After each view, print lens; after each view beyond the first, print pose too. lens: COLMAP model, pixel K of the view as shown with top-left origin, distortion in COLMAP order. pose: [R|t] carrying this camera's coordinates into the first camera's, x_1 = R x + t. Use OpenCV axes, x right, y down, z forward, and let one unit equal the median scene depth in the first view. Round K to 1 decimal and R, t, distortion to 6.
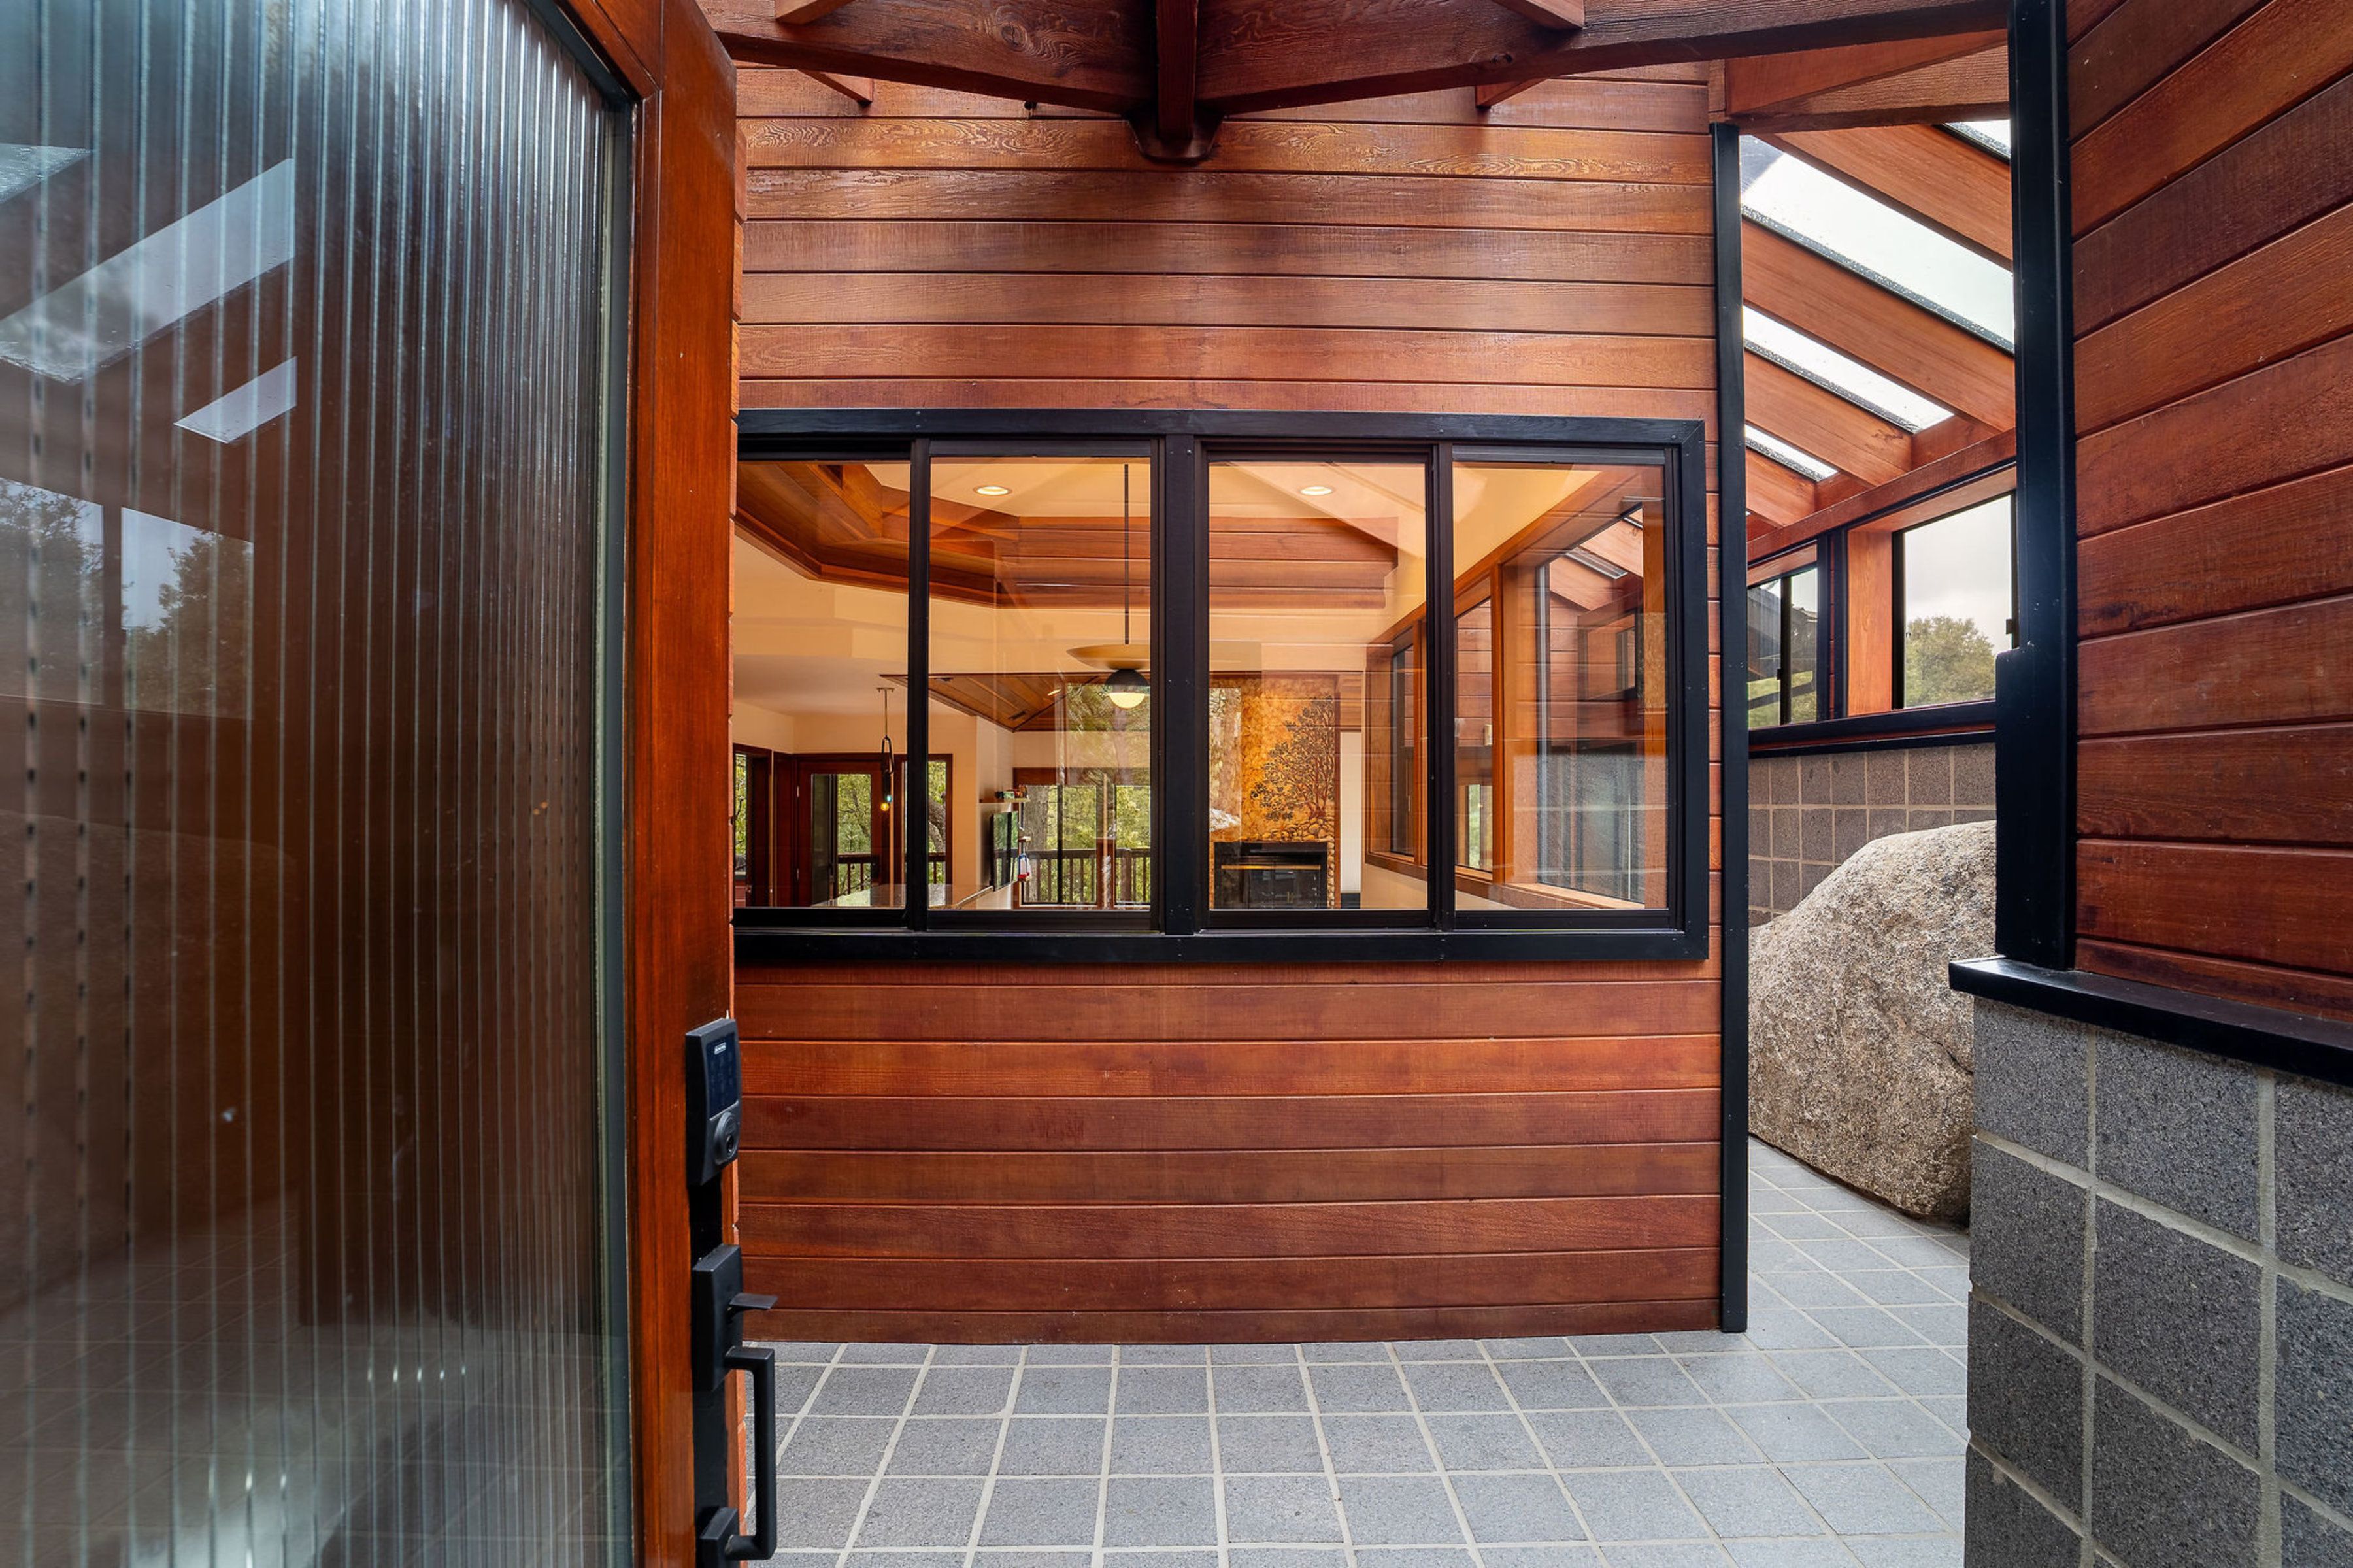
lens RADIAL K [[1095.5, 0, 1172.0], [0, 1095.5, 789.9], [0, 0, 1]] dist [-0.066634, 0.022878]
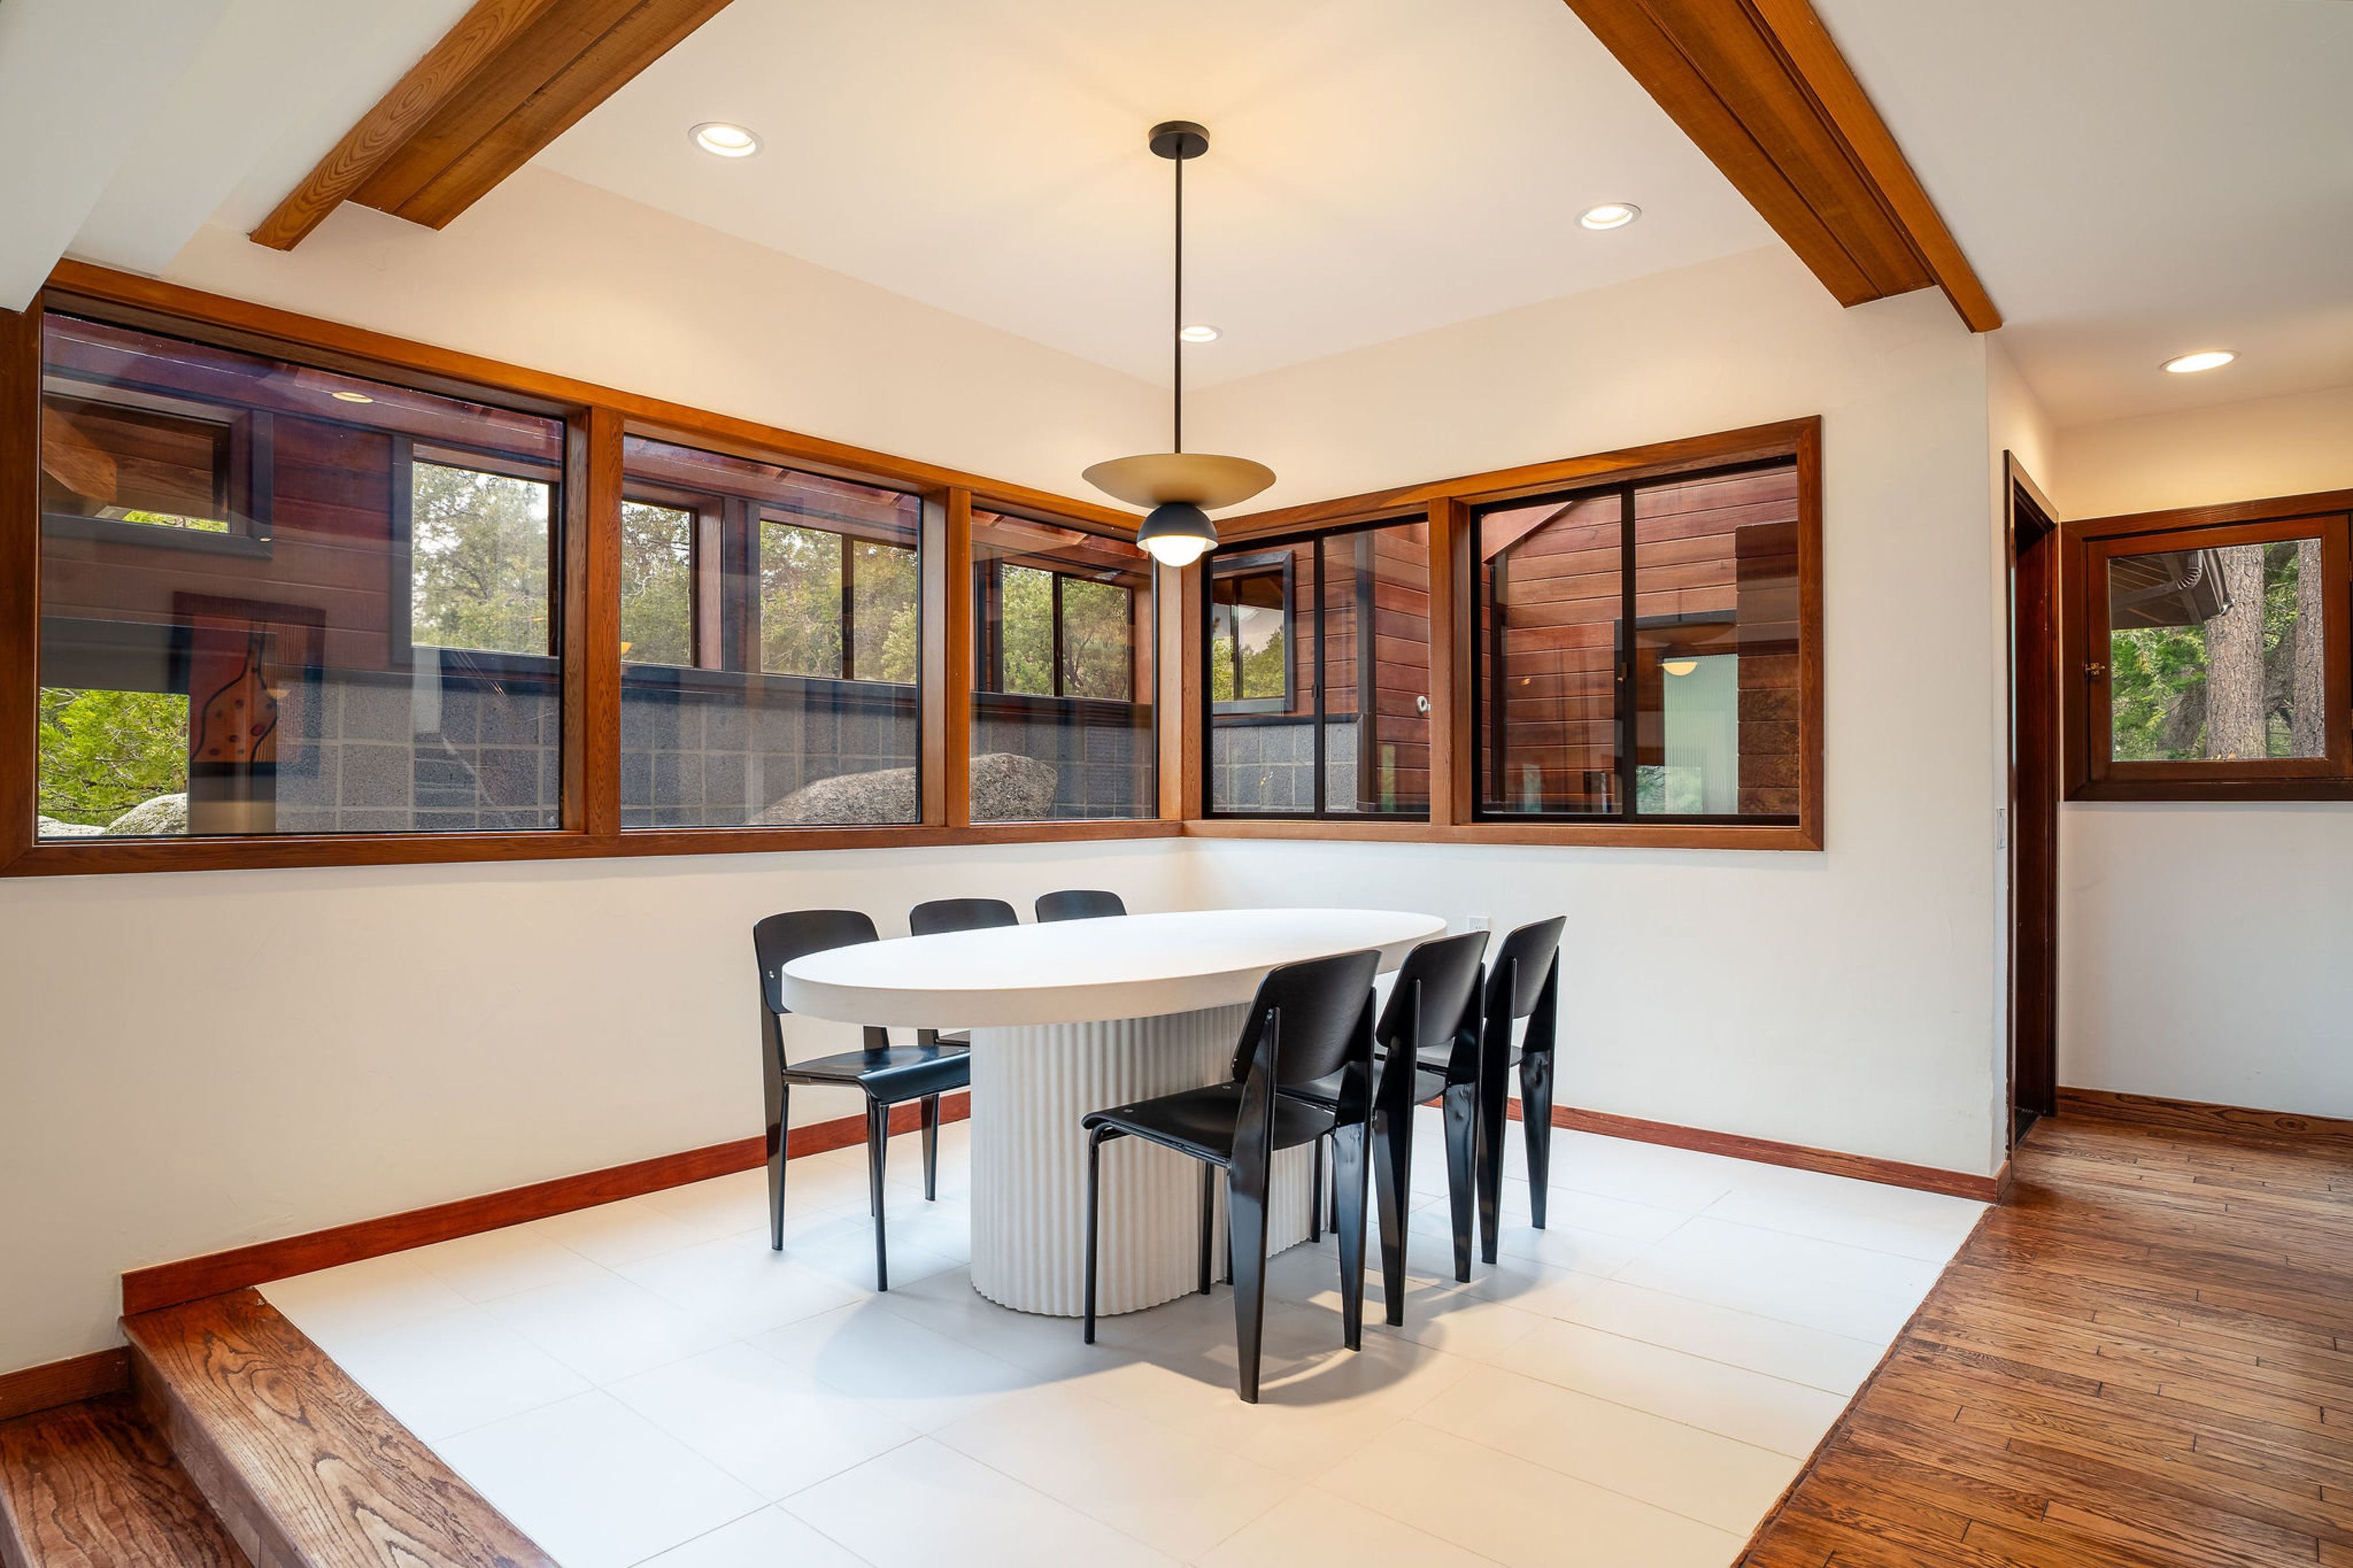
lens RADIAL K [[1297.0, 0, 1164.8], [0, 1297.0, 791.1], [0, 0, 1]] dist [-0.029391, 0.001701]
pose [[-0.745618, 0.001288, 0.666372, -0.570146], [-0.009345, 0.999880, -0.012389, 0.065220], [-0.666308, -0.015465, -0.745516, 1.668479]]
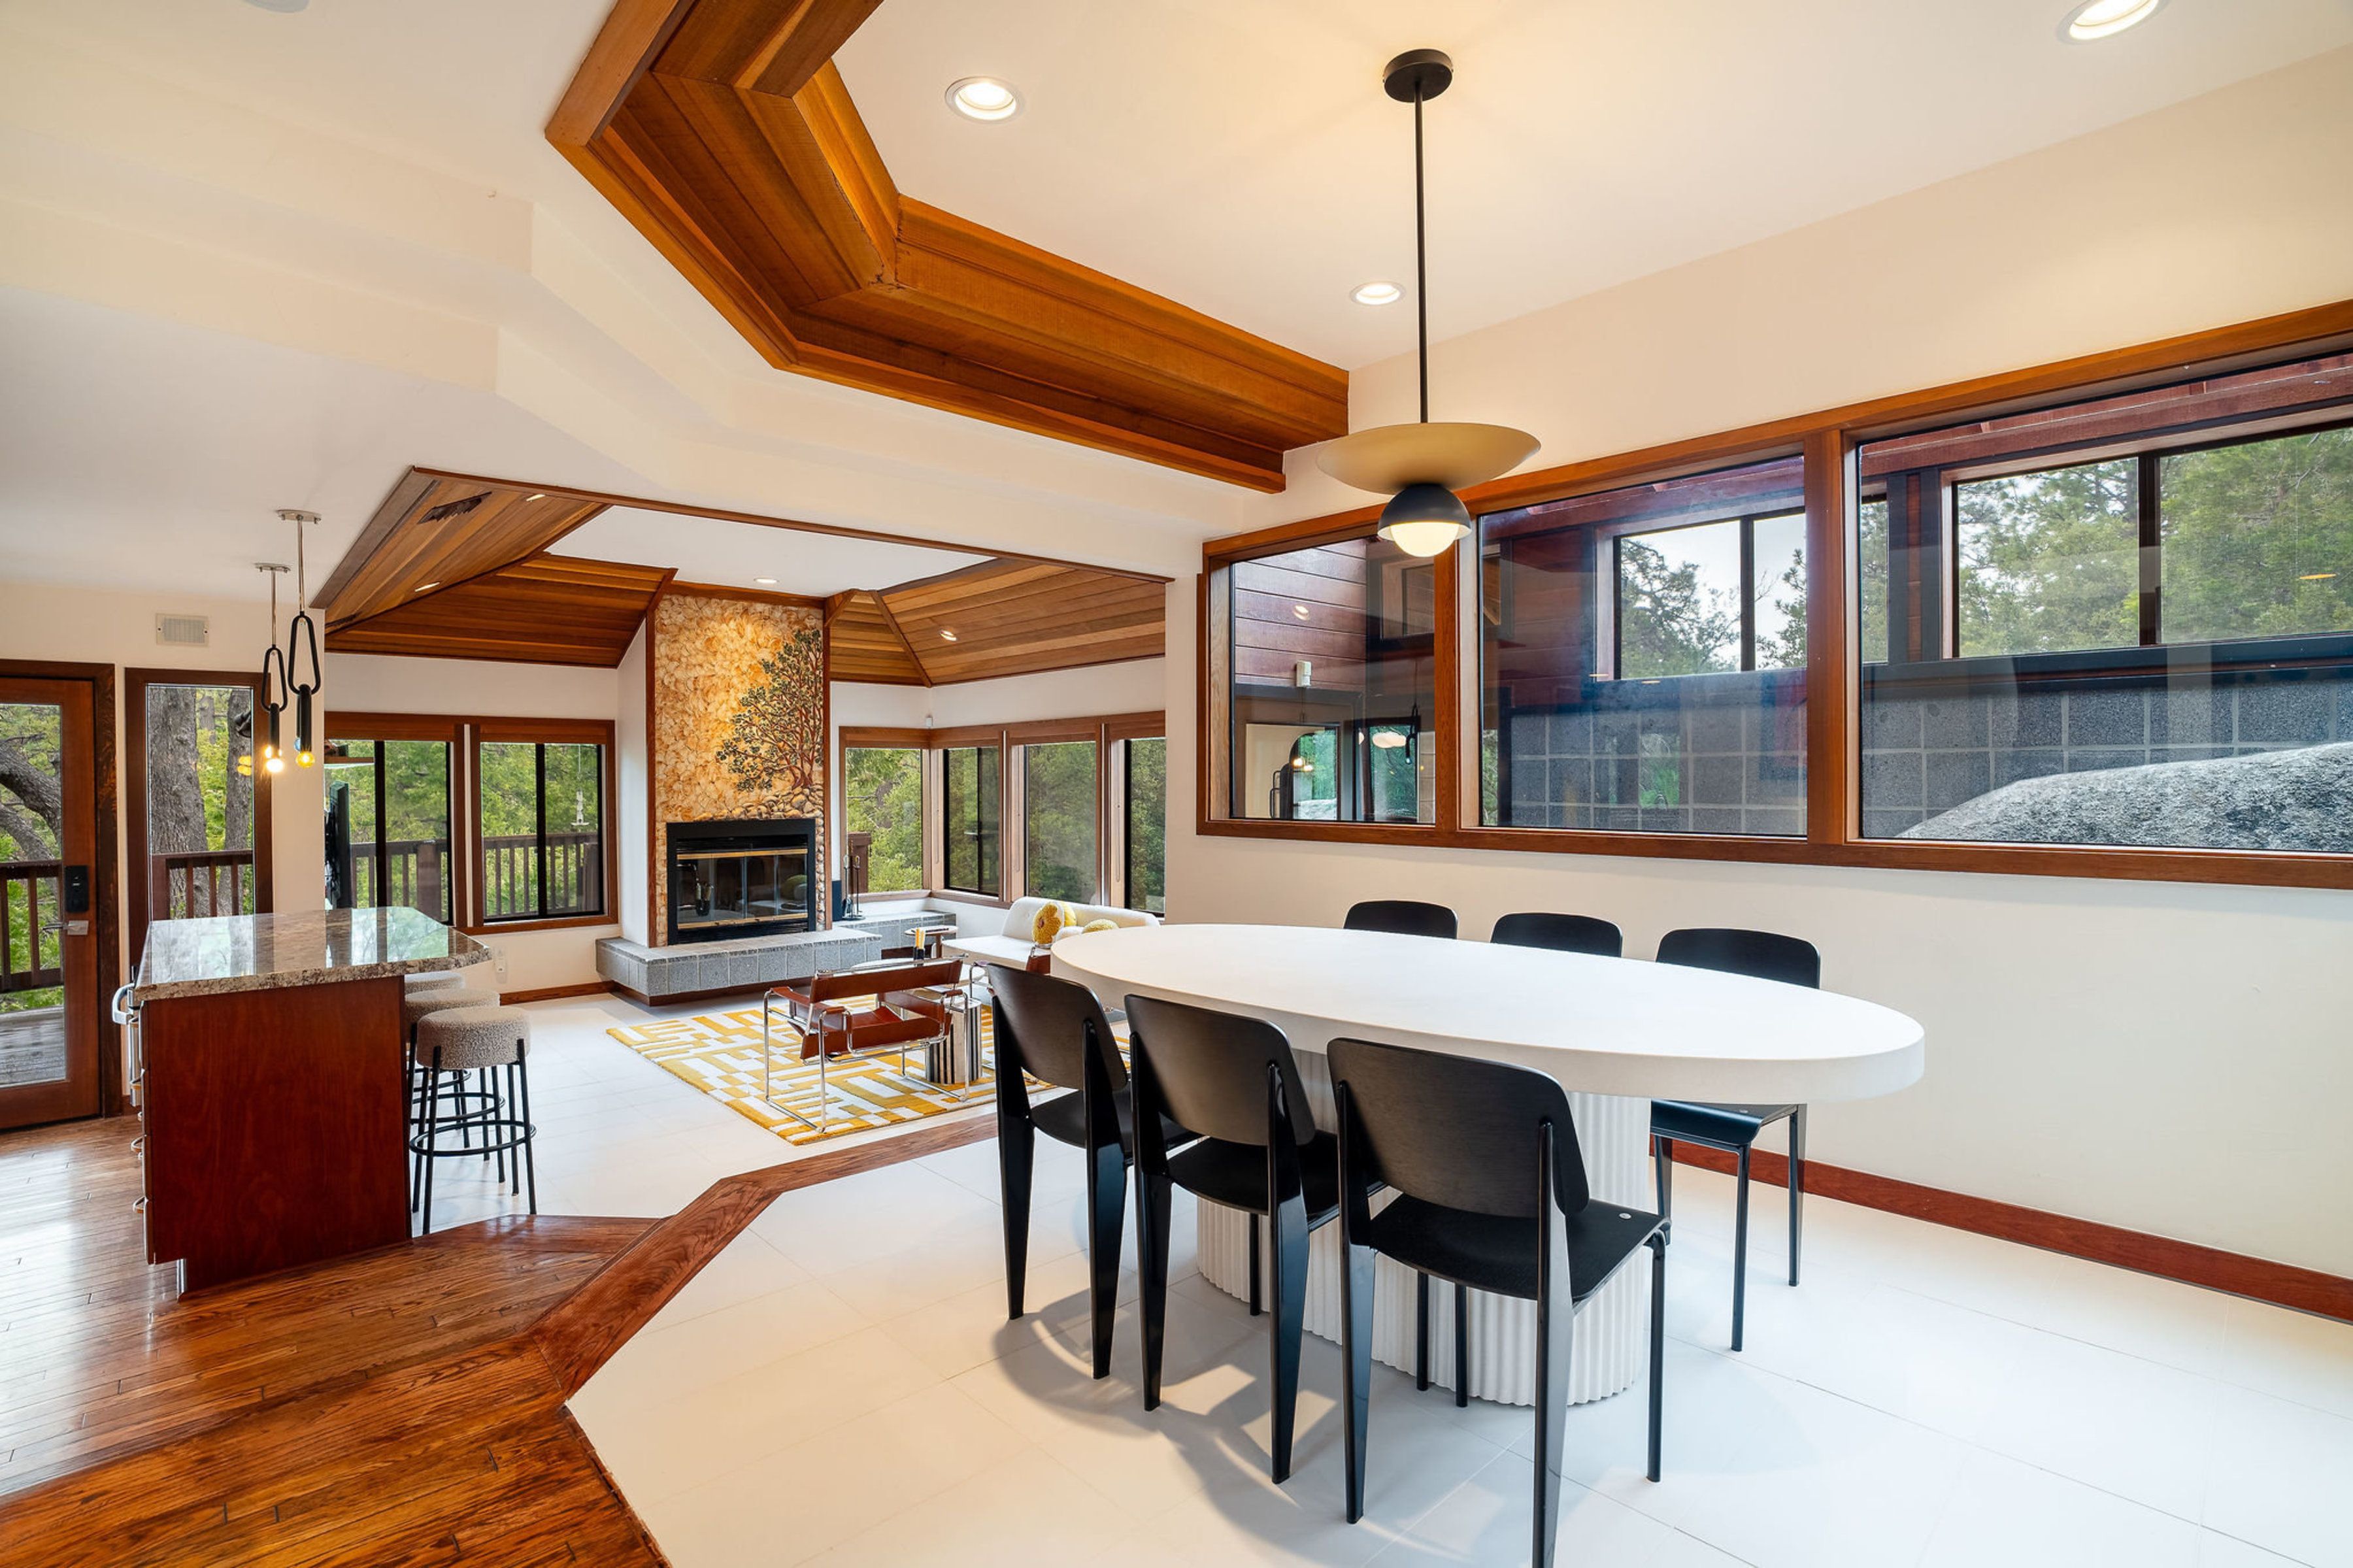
lens RADIAL K [[1095.5, 0, 1172.0], [0, 1095.5, 789.9], [0, 0, 1]] dist [-0.066634, 0.022878]
pose [[0.738502, -0.012954, 0.674127, -0.541306], [-0.001293, 0.999786, 0.020628, 0.031756], [-0.674250, -0.016106, 0.738328, 0.726571]]
